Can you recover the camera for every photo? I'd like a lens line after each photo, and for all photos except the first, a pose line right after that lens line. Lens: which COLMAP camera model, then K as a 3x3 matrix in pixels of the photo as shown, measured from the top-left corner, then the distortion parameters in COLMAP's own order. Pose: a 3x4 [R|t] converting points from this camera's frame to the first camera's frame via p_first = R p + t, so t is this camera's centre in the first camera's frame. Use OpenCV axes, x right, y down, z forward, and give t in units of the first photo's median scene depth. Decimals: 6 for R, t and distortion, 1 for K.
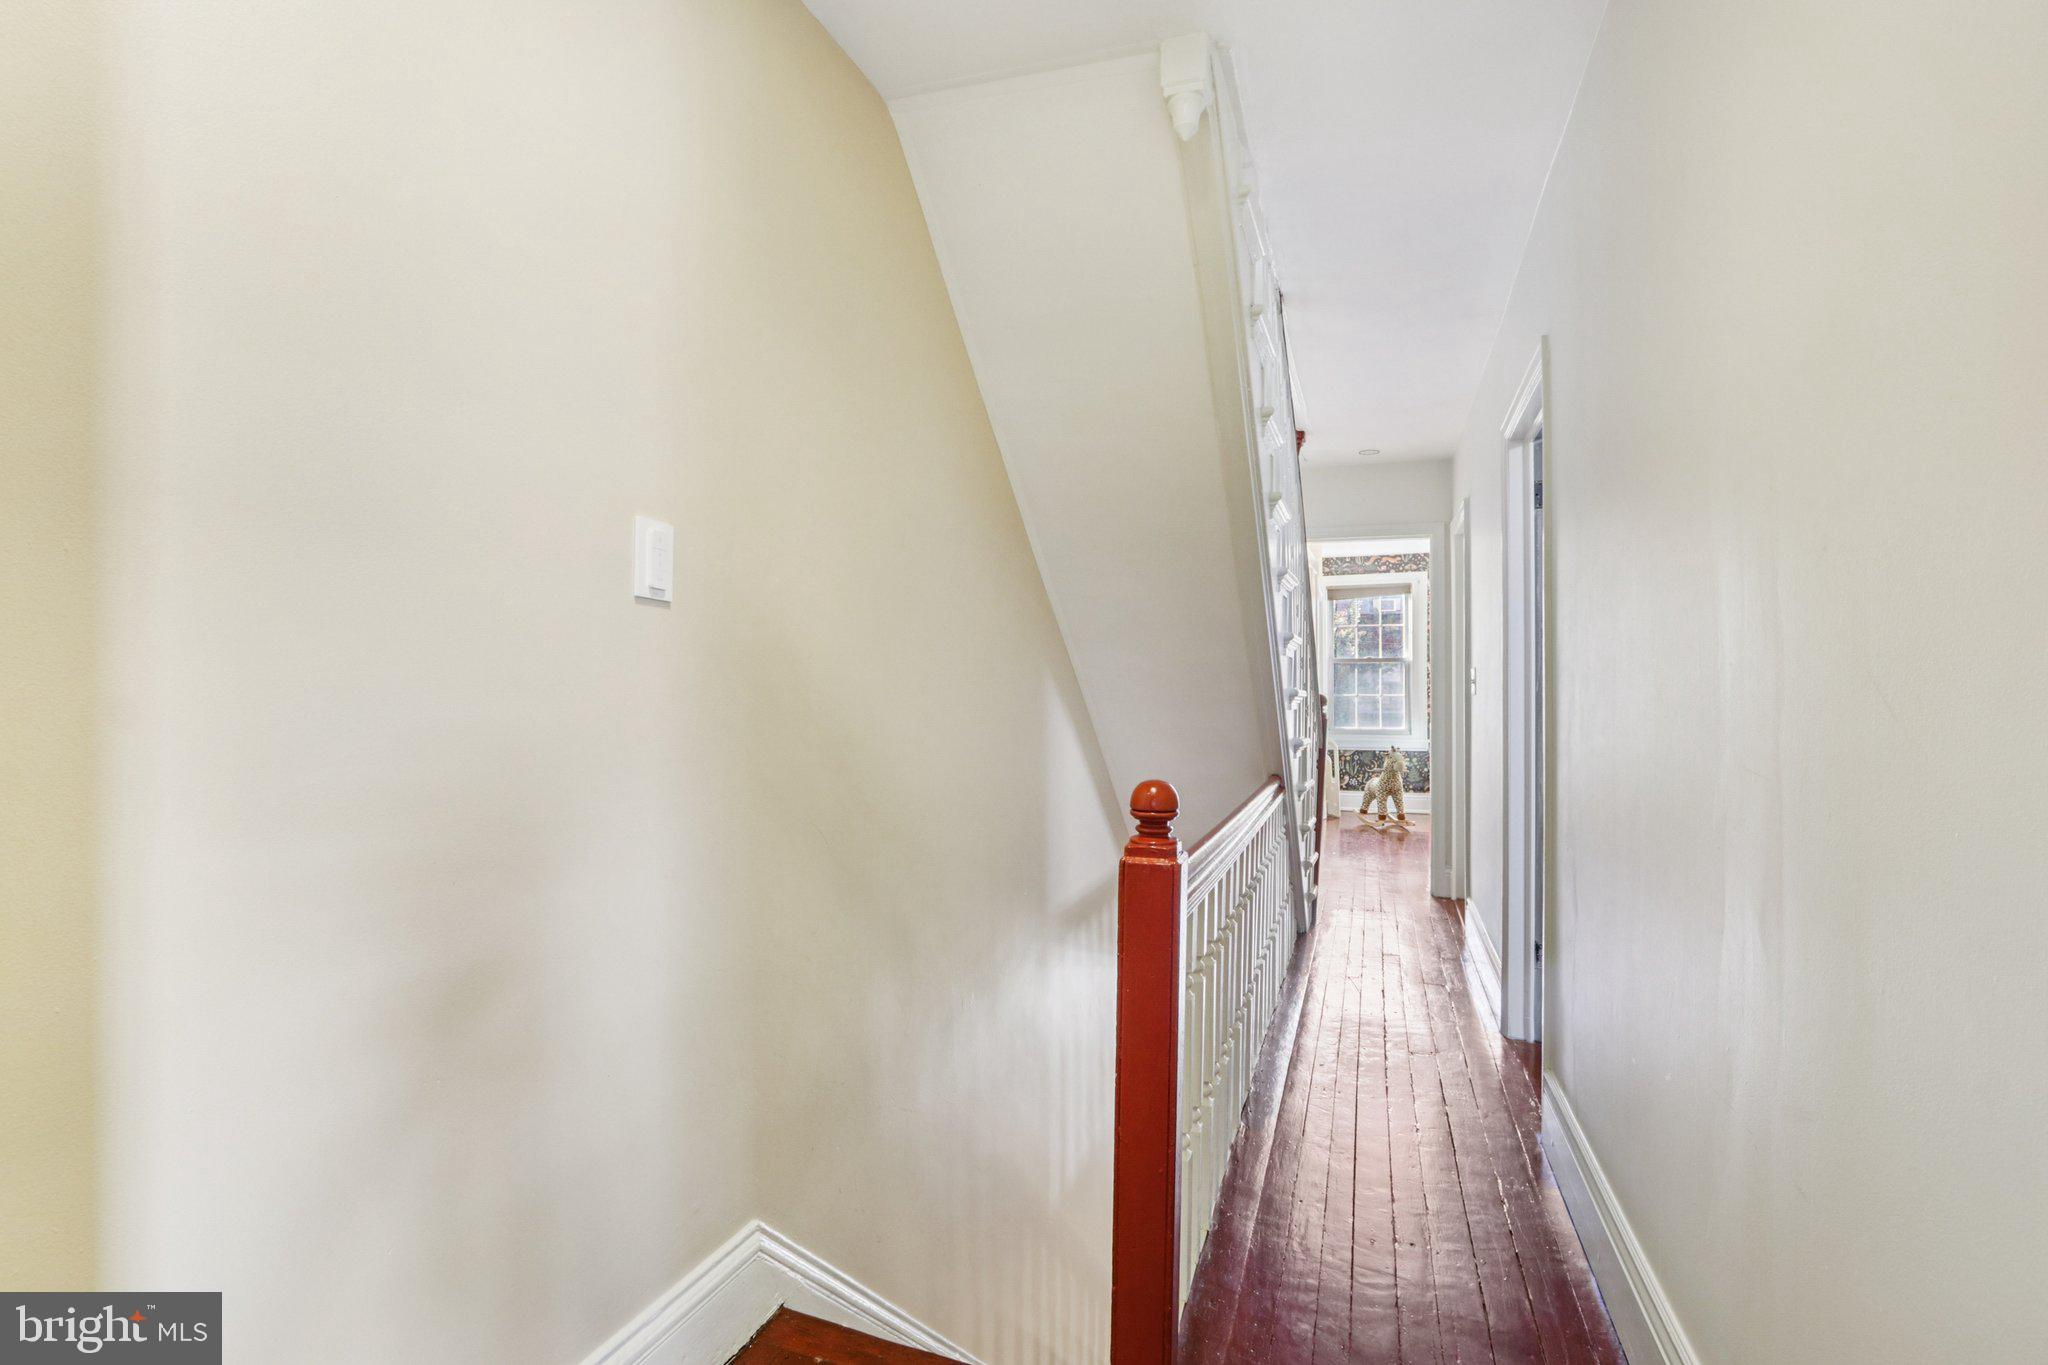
lens RADIAL K [[973.7, 0, 1024.0], [0, 973.7, 682.5], [0, 0, 1]] dist [-0.022821, 0.007522]
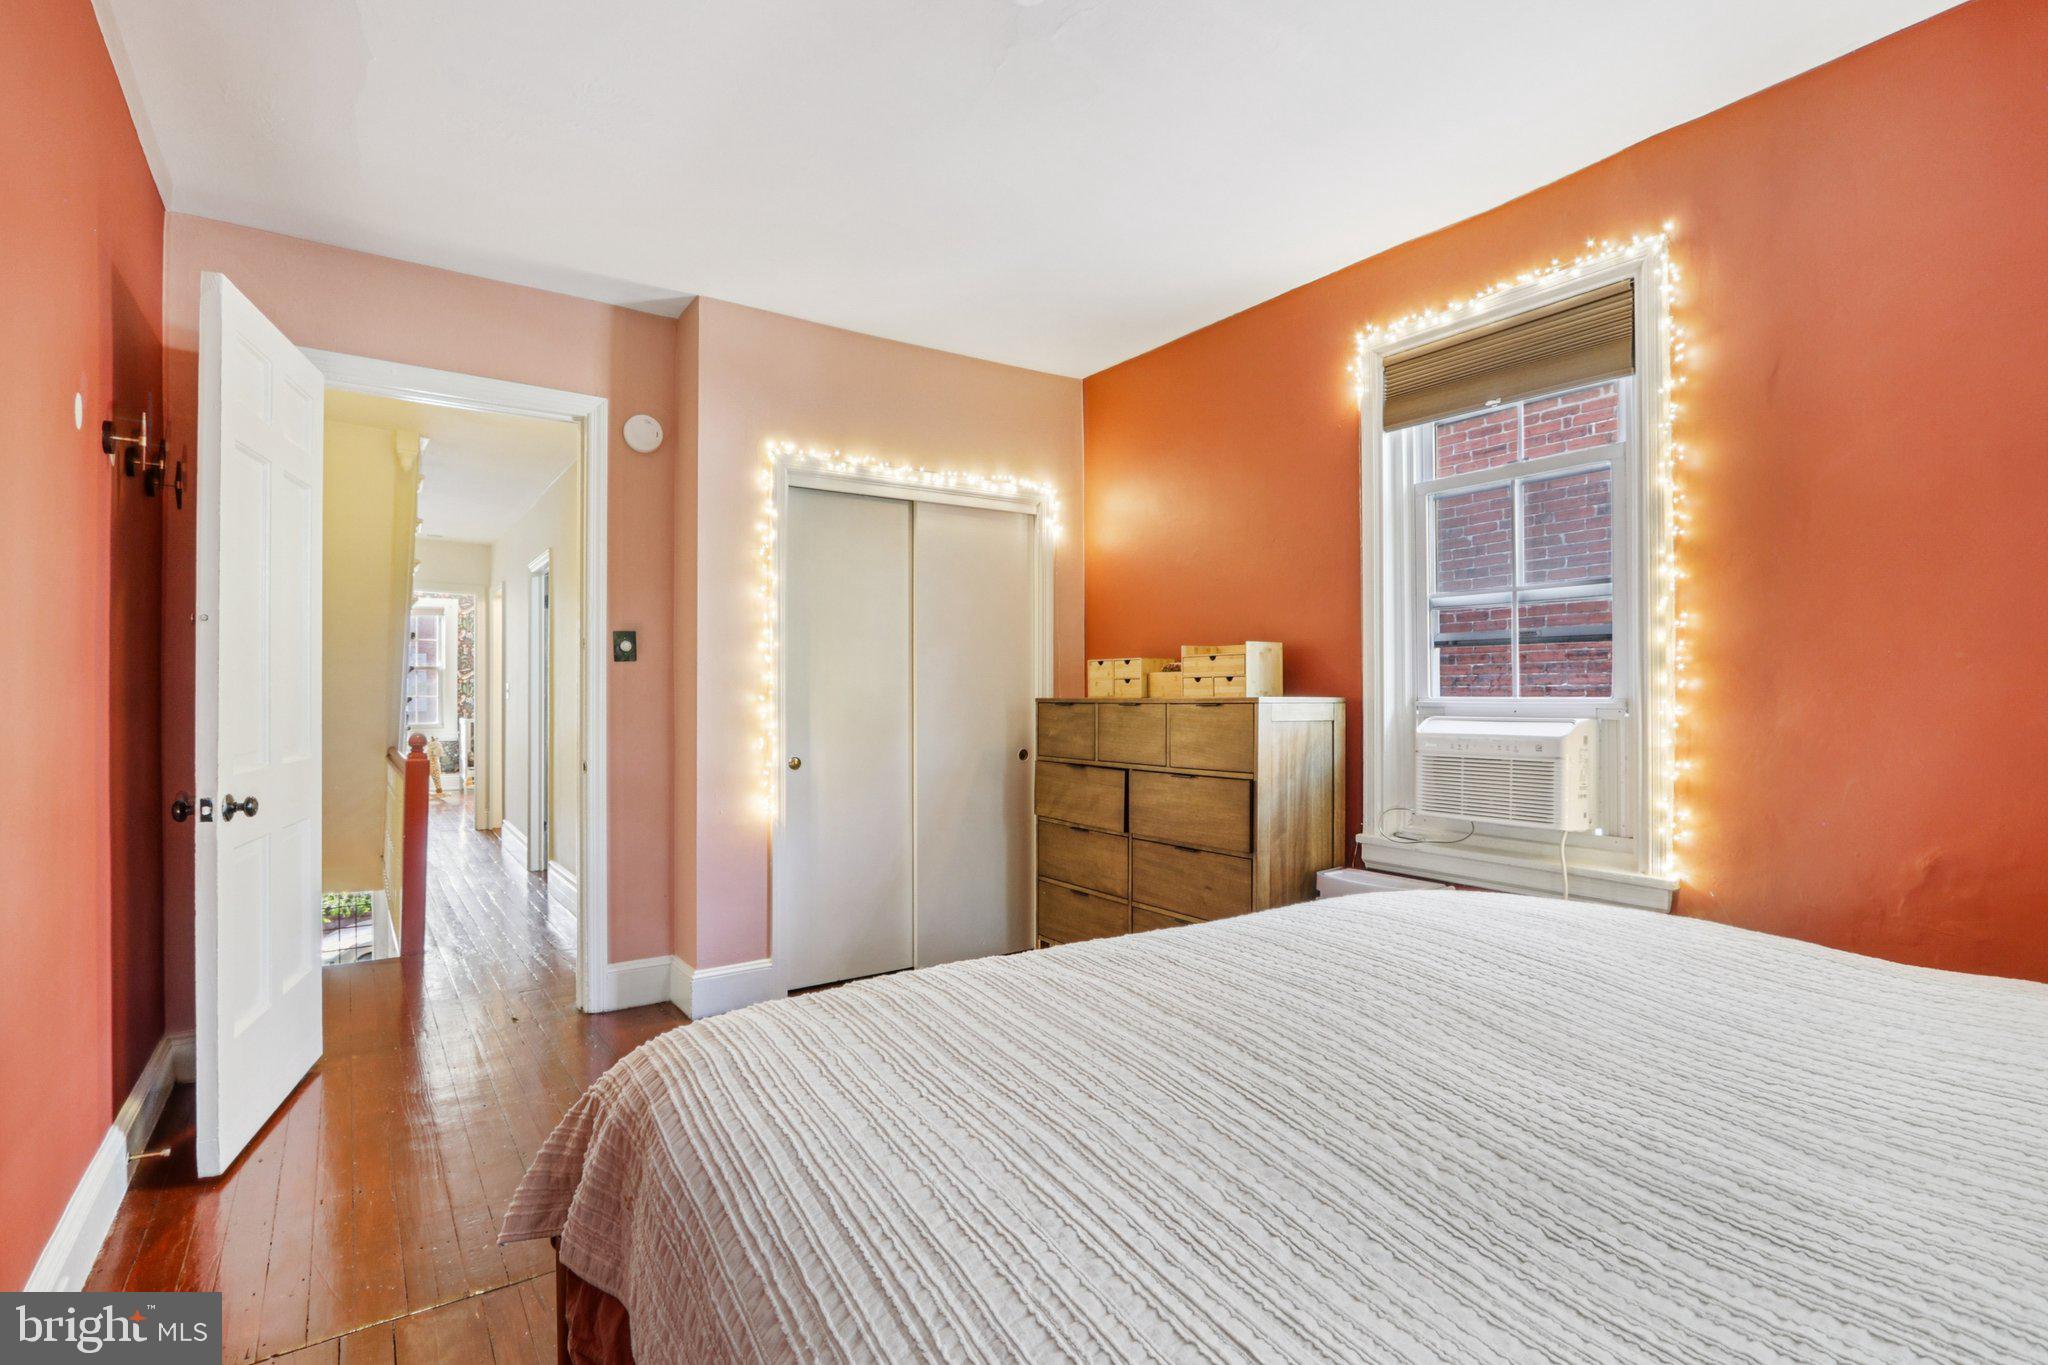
lens RADIAL K [[973.7, 0, 1024.0], [0, 973.7, 682.5], [0, 0, 1]] dist [-0.022821, 0.007522]
pose [[0.581863, 0.002057, 0.813284, -0.248391], [-0.005181, 0.999986, 0.001178, -0.013729], [-0.813270, -0.004899, 0.581866, -0.461227]]
